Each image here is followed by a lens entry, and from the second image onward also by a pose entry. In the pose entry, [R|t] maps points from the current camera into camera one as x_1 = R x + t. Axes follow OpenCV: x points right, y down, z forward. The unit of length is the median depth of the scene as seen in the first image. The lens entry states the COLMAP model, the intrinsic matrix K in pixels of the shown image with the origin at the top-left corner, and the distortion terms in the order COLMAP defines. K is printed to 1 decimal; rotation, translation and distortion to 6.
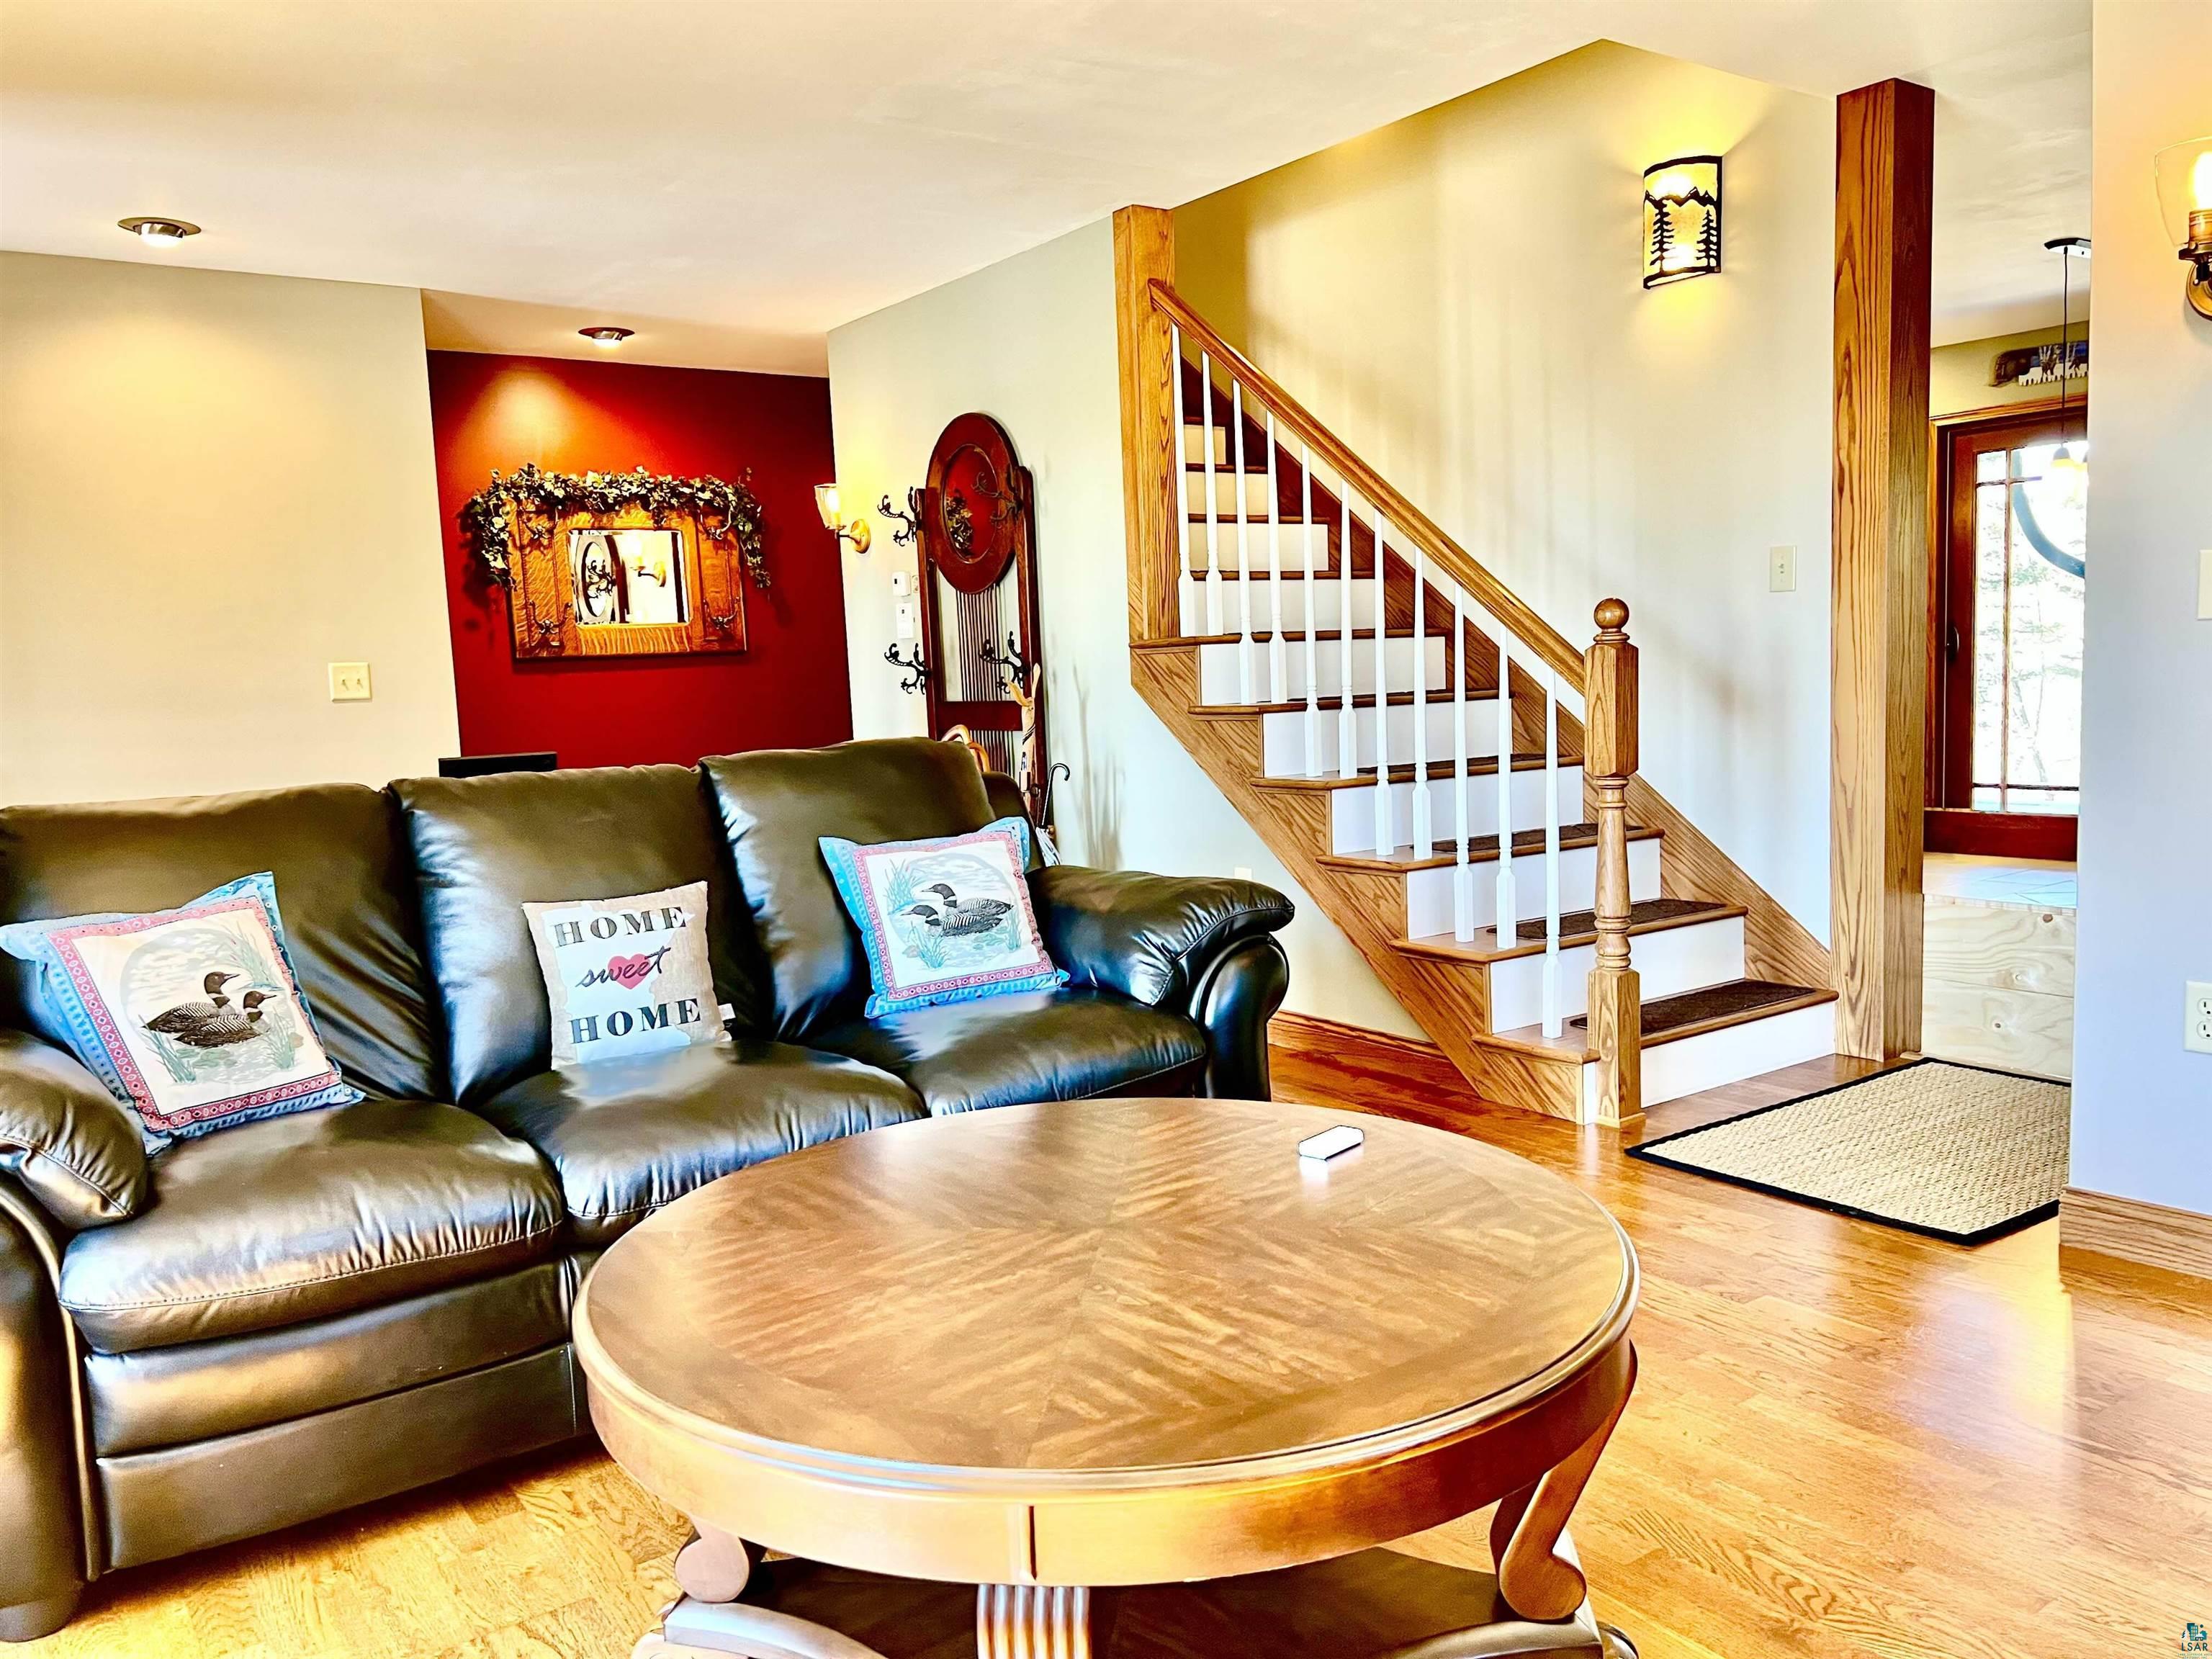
lens RADIAL K [[1662.9, 0, 1106.0], [0, 1662.9, 829.5], [0, 0, 1]] dist [0.040690, -0.001761]
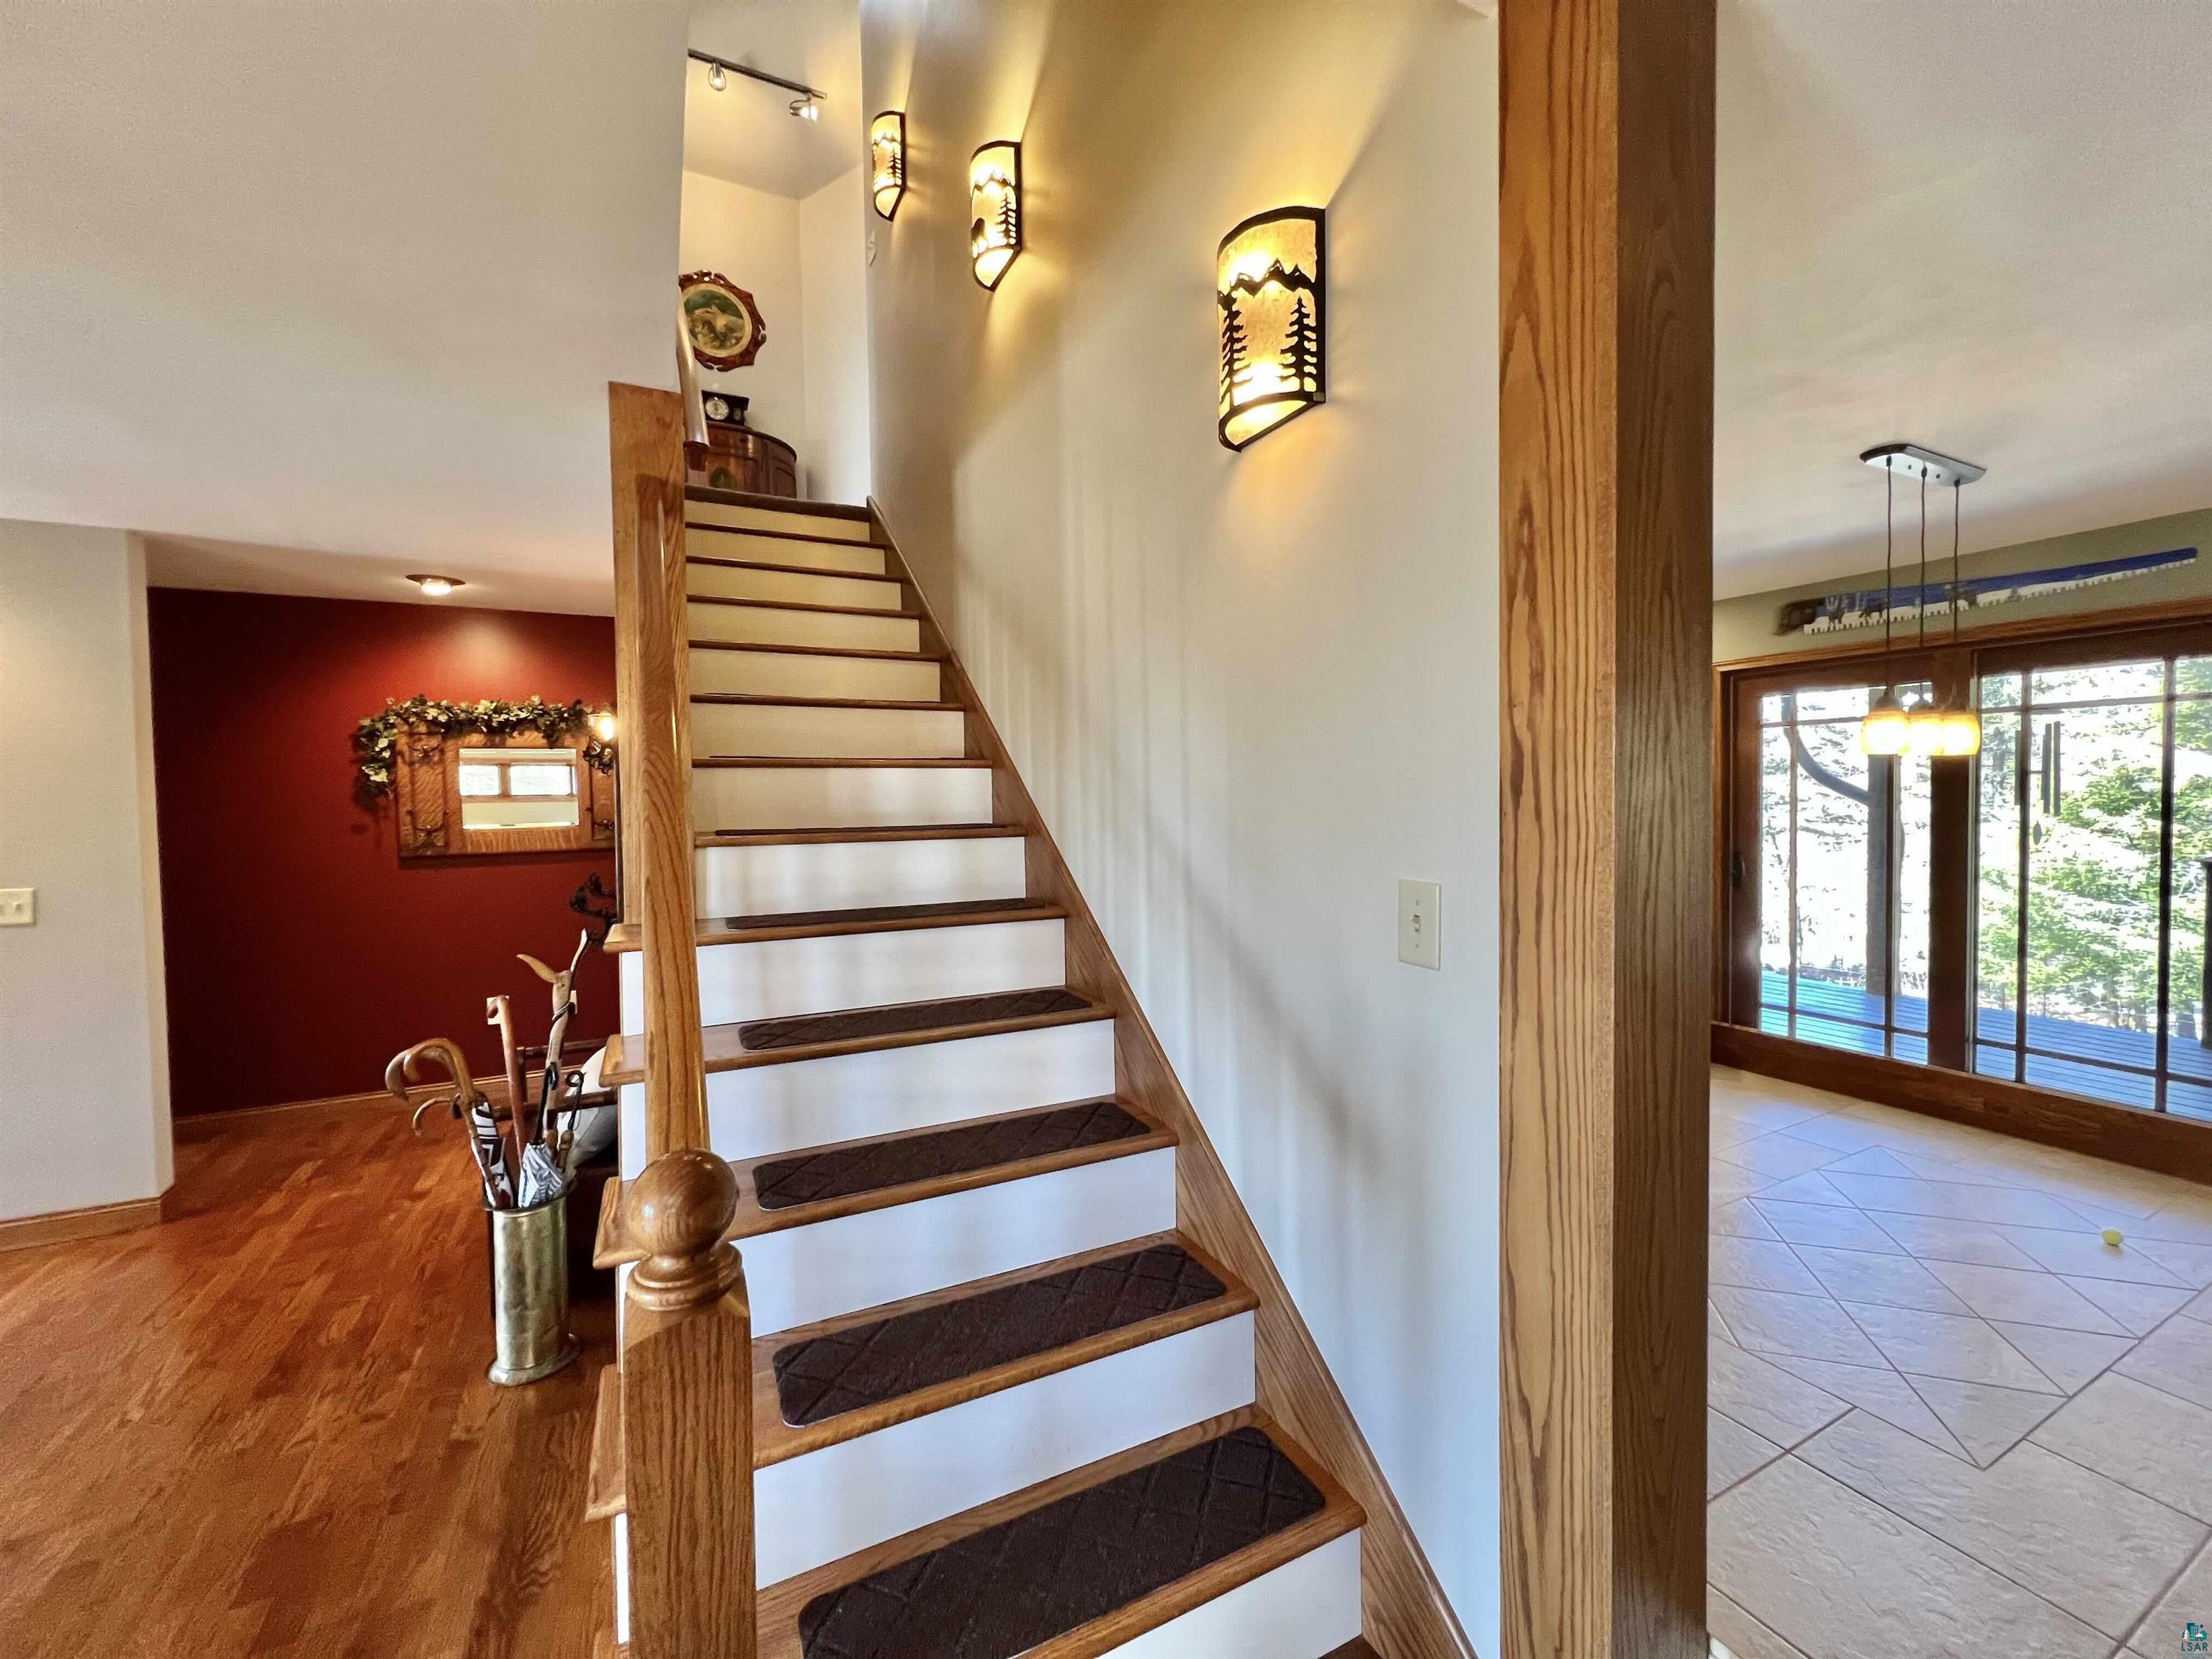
lens RADIAL K [[882.4, 0, 1098.0], [0, 882.4, 821.1], [0, 0, 1]] dist [0.000193, 0.000002]
pose [[0.987630, 0.031823, -0.153540, 0.275836], [-0.041975, 0.997109, -0.063337, -0.132871], [0.151081, 0.068999, 0.986110, 0.564470]]
